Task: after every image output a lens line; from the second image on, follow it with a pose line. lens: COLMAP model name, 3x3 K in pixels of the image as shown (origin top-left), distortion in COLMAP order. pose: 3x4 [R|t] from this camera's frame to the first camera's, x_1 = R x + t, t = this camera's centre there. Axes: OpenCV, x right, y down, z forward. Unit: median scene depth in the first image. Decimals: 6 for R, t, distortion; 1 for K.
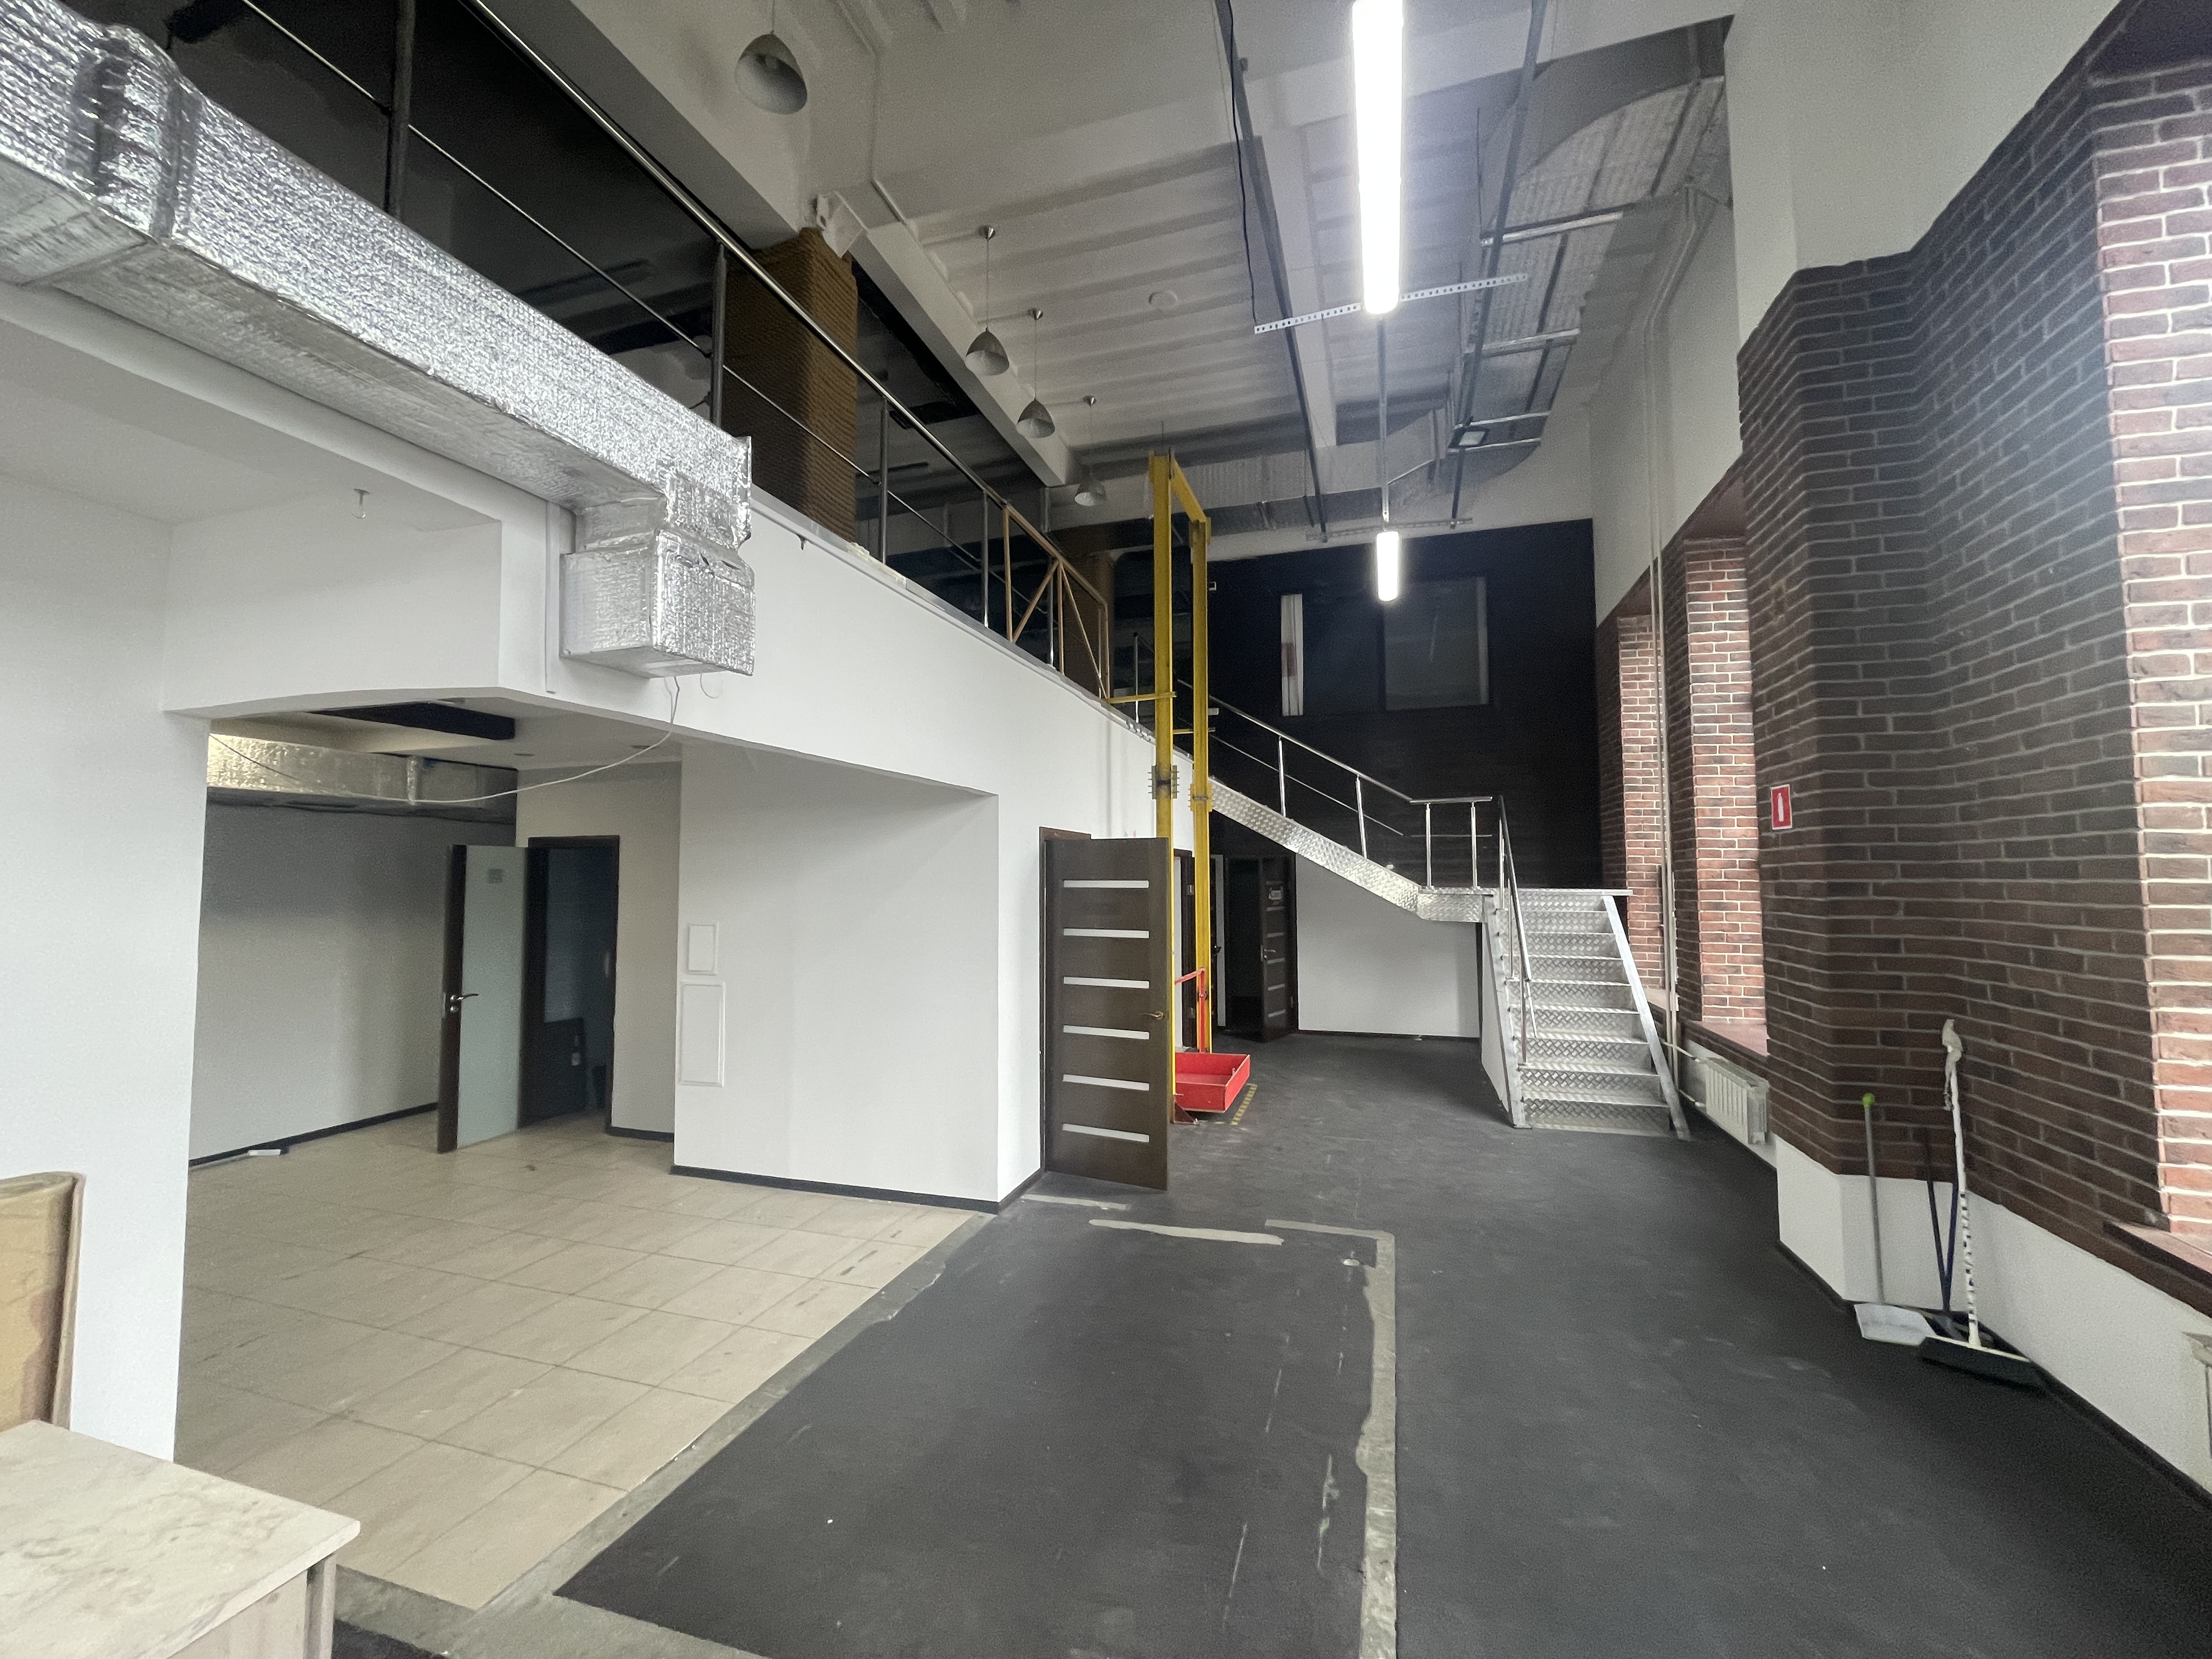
lens RADIAL K [[887.5, 0, 1110.6], [0, 887.5, 833.9], [0, 0, 1]] dist [-0.008089, 0.002178]
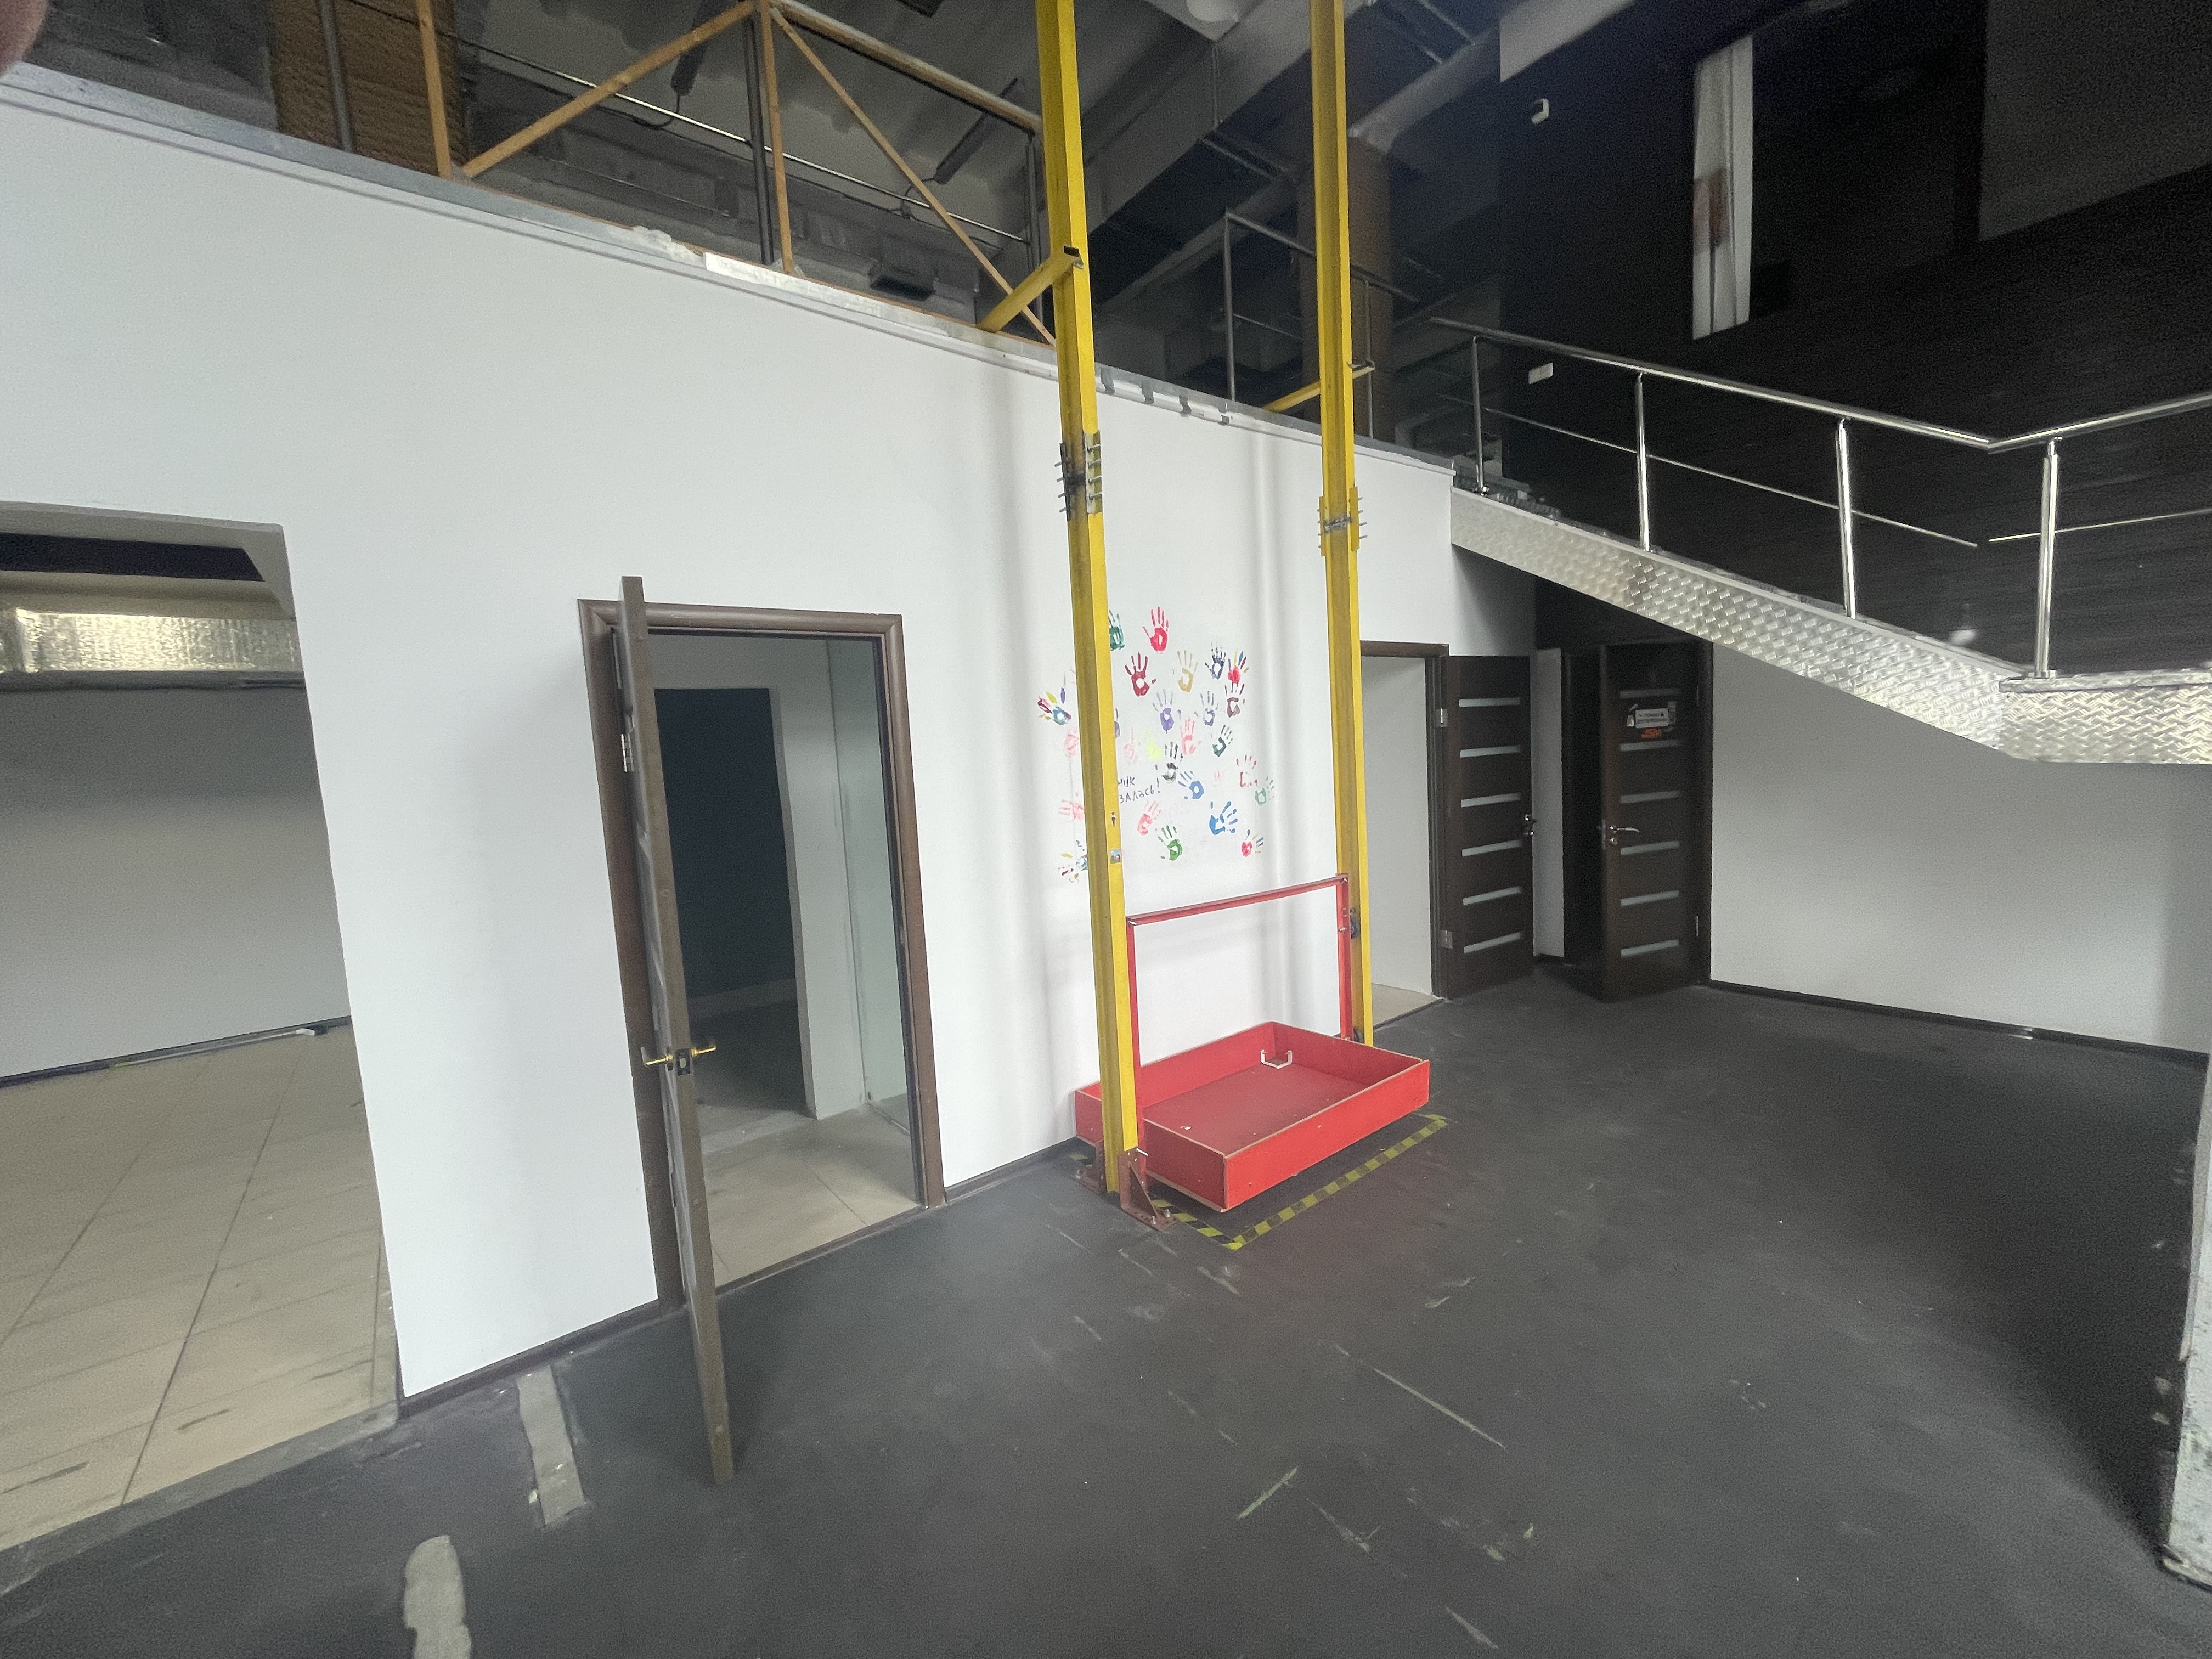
lens RADIAL K [[887.5, 0, 1110.6], [0, 887.5, 833.9], [0, 0, 1]] dist [-0.008089, 0.002178]
pose [[0.827939, 0.016175, -0.560585, 0.223132], [0.081074, 0.985632, 0.148180, 0.035883], [0.554927, -0.168133, 0.814731, 0.428381]]
